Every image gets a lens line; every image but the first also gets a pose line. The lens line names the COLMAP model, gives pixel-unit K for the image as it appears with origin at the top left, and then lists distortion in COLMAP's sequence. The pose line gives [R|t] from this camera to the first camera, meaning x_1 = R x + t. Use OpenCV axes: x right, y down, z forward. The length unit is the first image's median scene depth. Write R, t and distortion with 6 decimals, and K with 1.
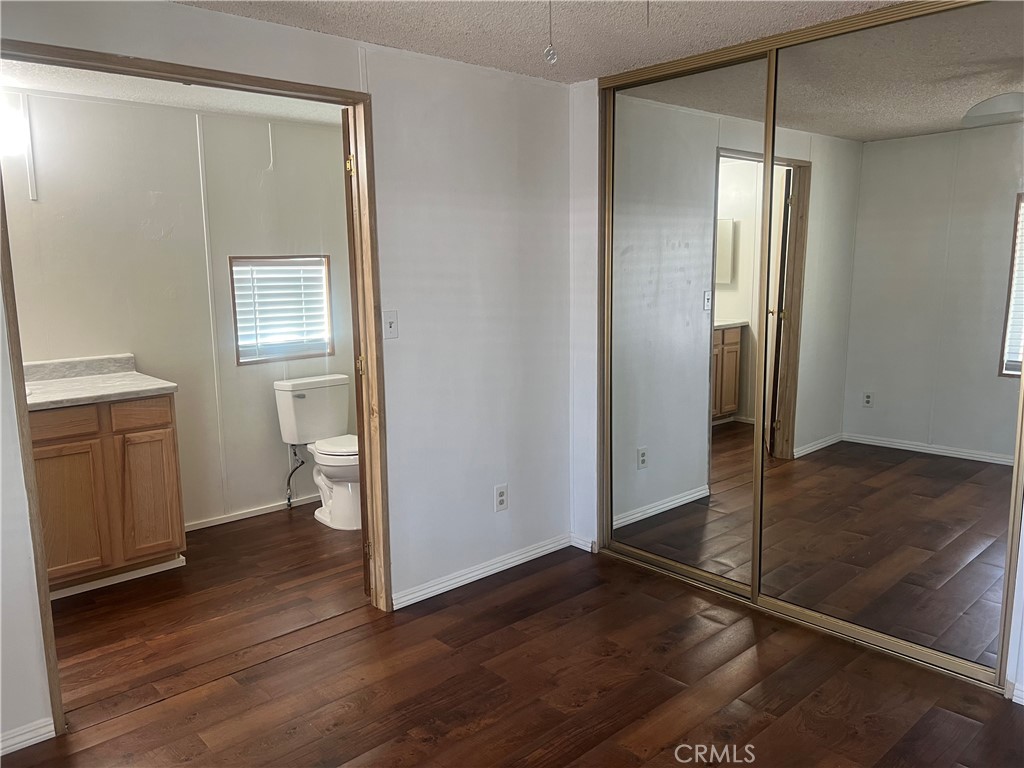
lens RADIAL K [[785.0, 0, 472.4], [0, 785.0, 387.3], [0, 0, 1]] dist [0.061889, 0.001686]
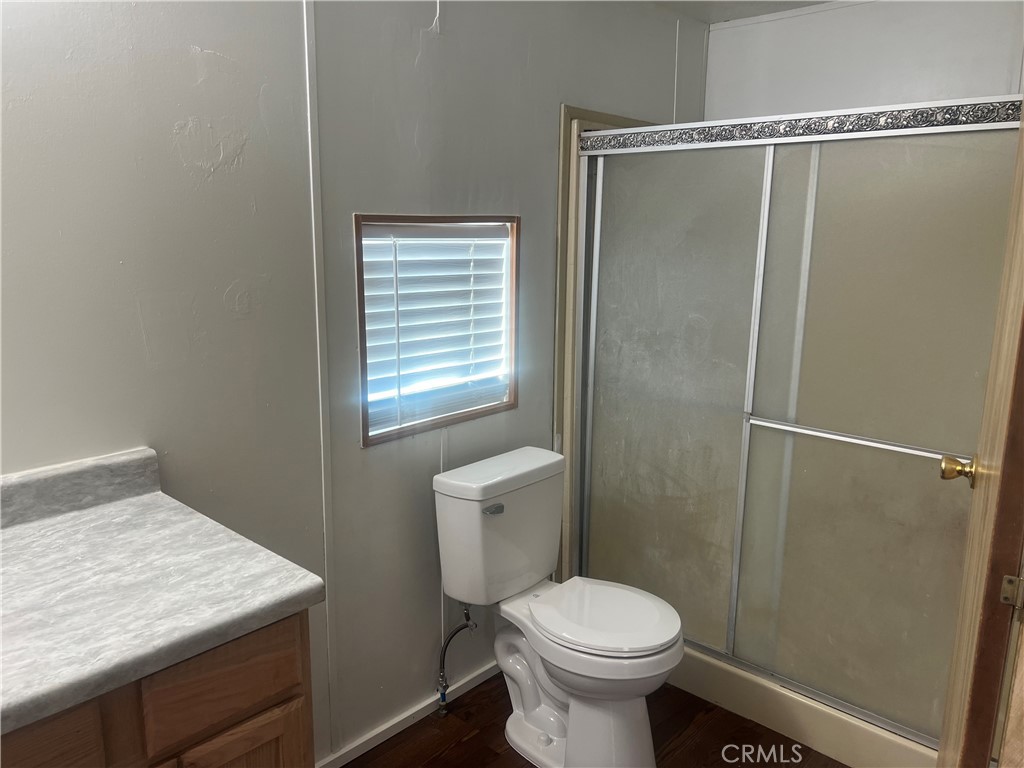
lens RADIAL K [[767.4, 0, 504.8], [0, 767.4, 387.9], [0, 0, 1]] dist [0.055462, -0.061412]
pose [[0.990948, 0.005198, 0.134144, -0.274640], [-0.011903, 0.998716, 0.049235, -0.086325], [-0.133716, -0.050387, 0.989738, 0.530065]]
